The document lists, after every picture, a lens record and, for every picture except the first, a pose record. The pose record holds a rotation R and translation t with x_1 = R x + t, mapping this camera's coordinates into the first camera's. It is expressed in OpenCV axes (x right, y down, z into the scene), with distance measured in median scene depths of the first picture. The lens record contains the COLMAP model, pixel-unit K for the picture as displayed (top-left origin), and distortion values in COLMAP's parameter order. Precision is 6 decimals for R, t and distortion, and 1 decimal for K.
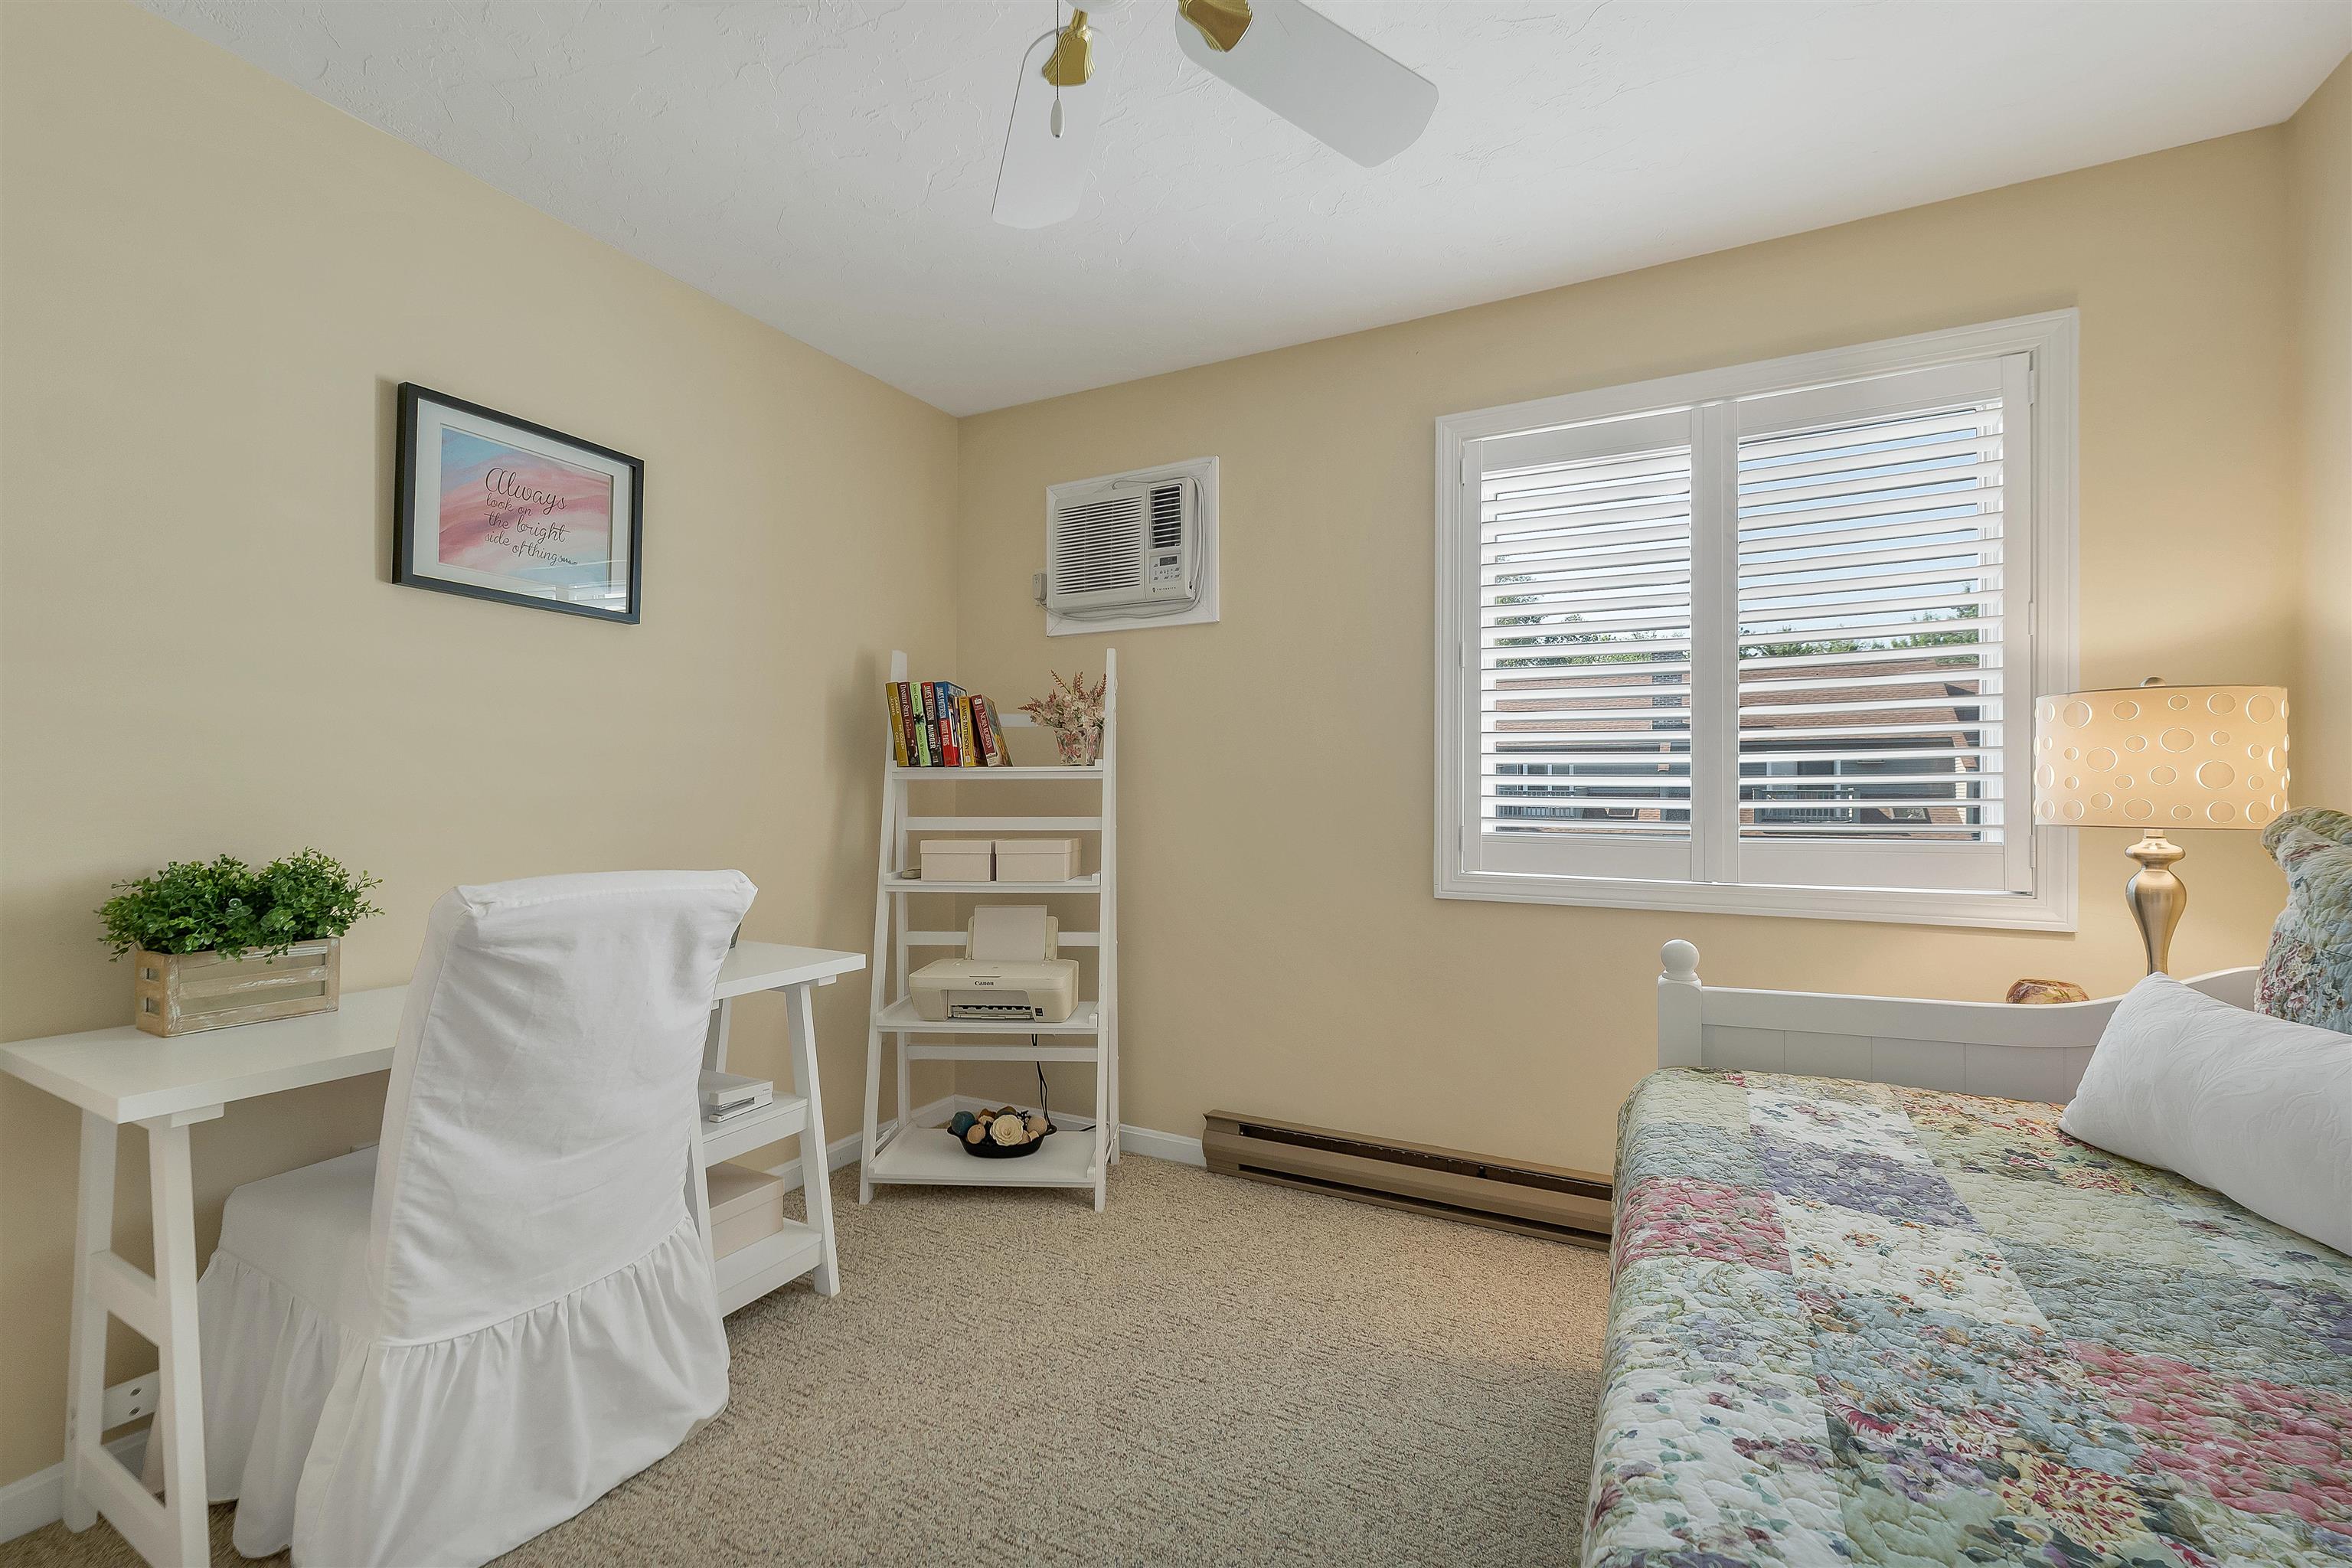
lens RADIAL K [[999.4, 0, 1128.9], [0, 999.4, 785.4], [0, 0, 1]] dist [0.001950, 0.000154]
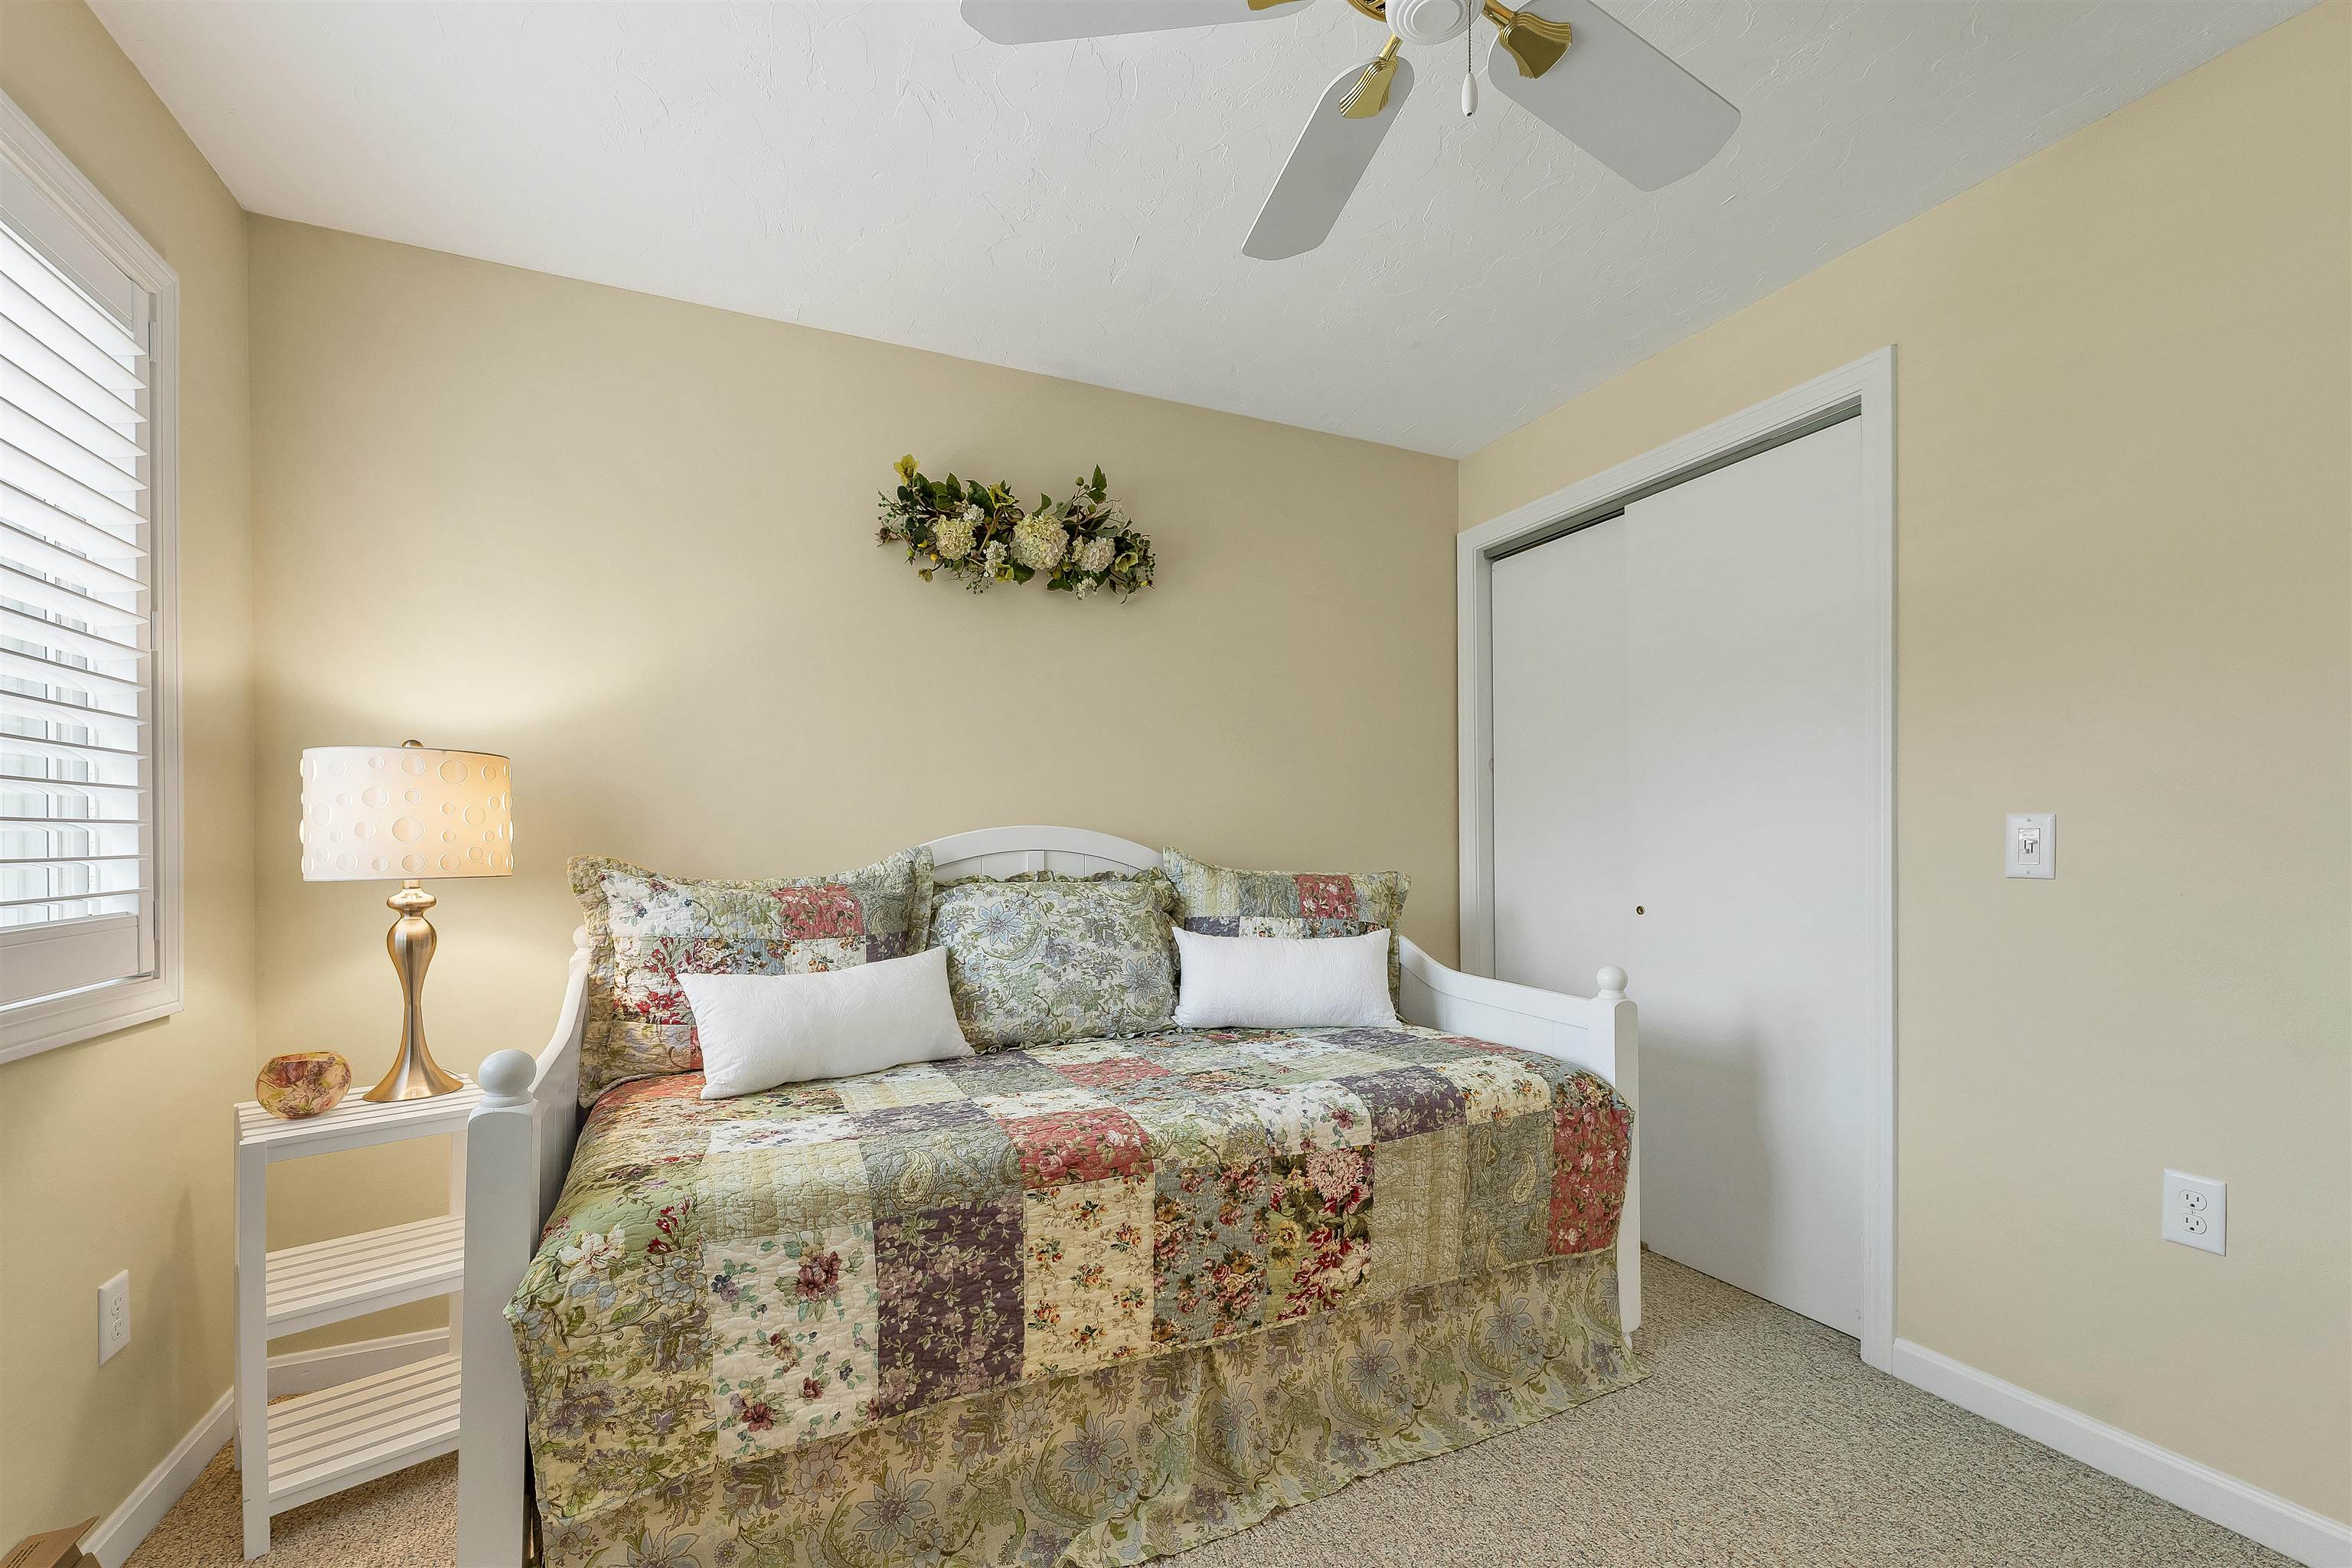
lens RADIAL K [[986.1, 0, 1182.2], [0, 986.1, 859.2], [0, 0, 1]] dist [0.000132, -0.000076]
pose [[-0.818223, -0.004593, 0.574883, -0.159453], [-0.000766, 0.999976, 0.006899, 0.007271], [-0.574900, 0.005205, -0.818207, 0.808425]]
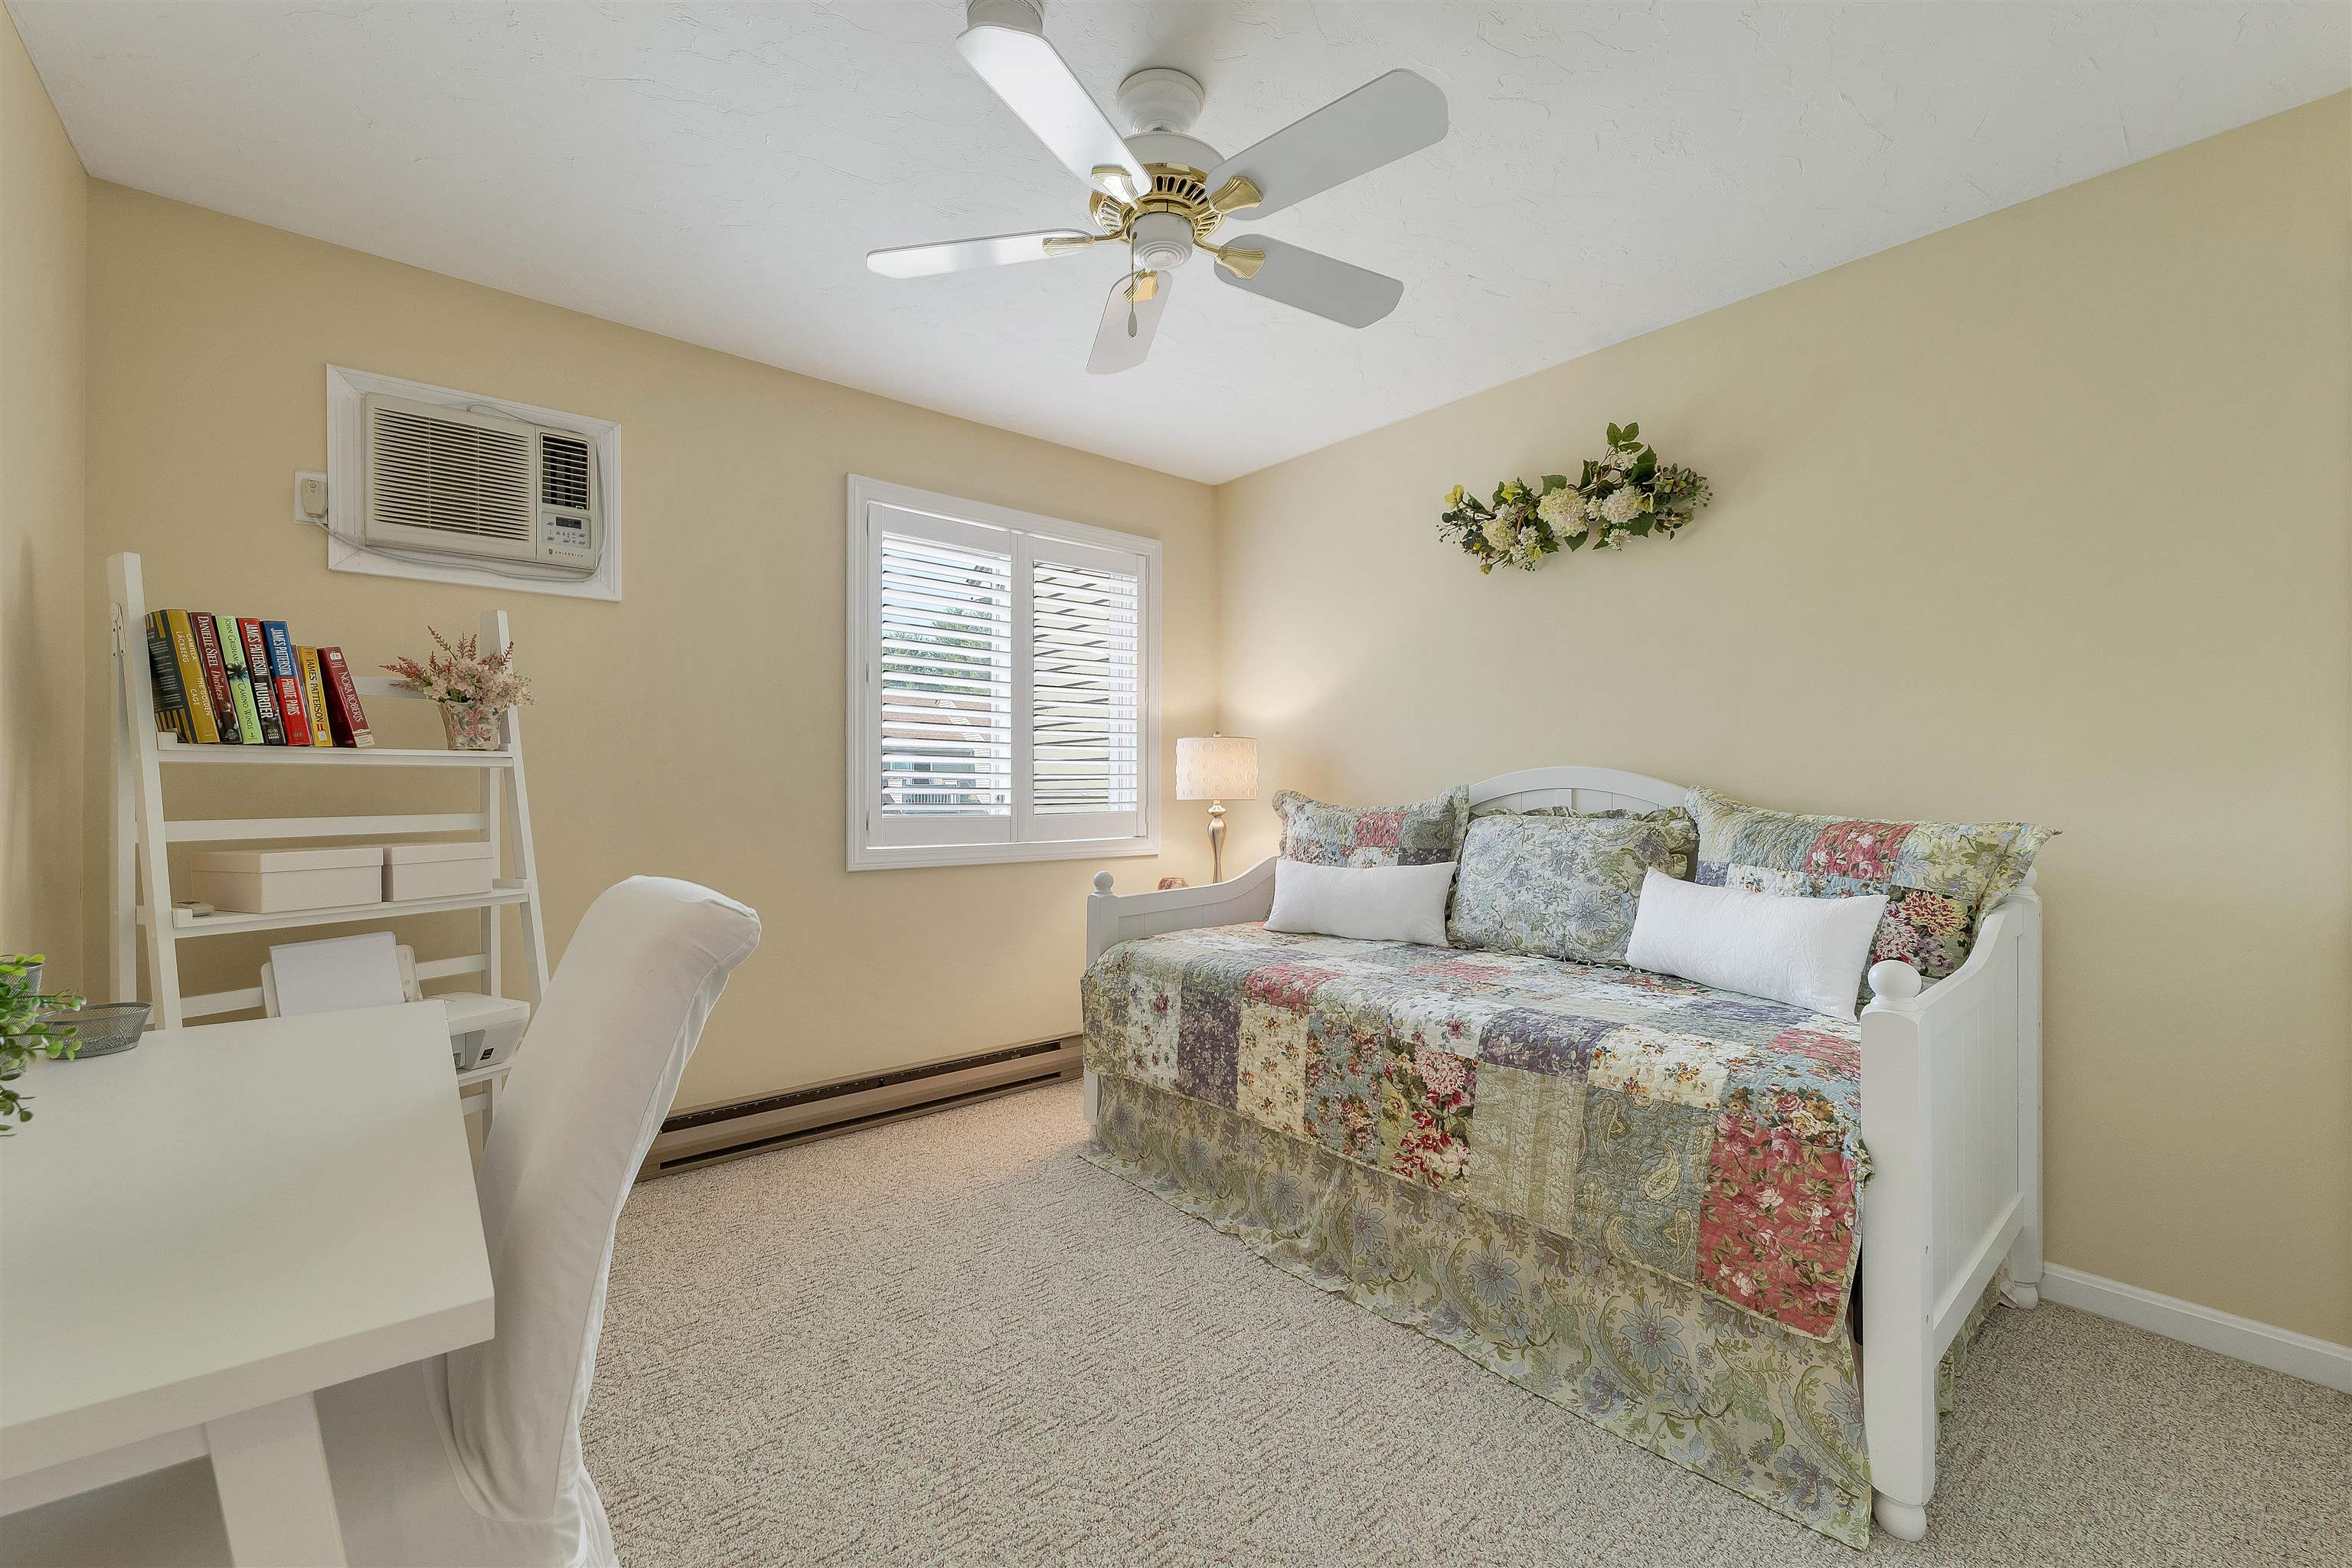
lens RADIAL K [[992.5, 0, 1175.8], [0, 992.5, 798.3], [0, 0, 1]] dist [0.000552, -0.000055]
pose [[0.350666, -0.012811, 0.936413, -0.609935], [-0.006928, 0.999844, 0.016273, 0.002014], [-0.936475, -0.012194, 0.350523, 0.185066]]
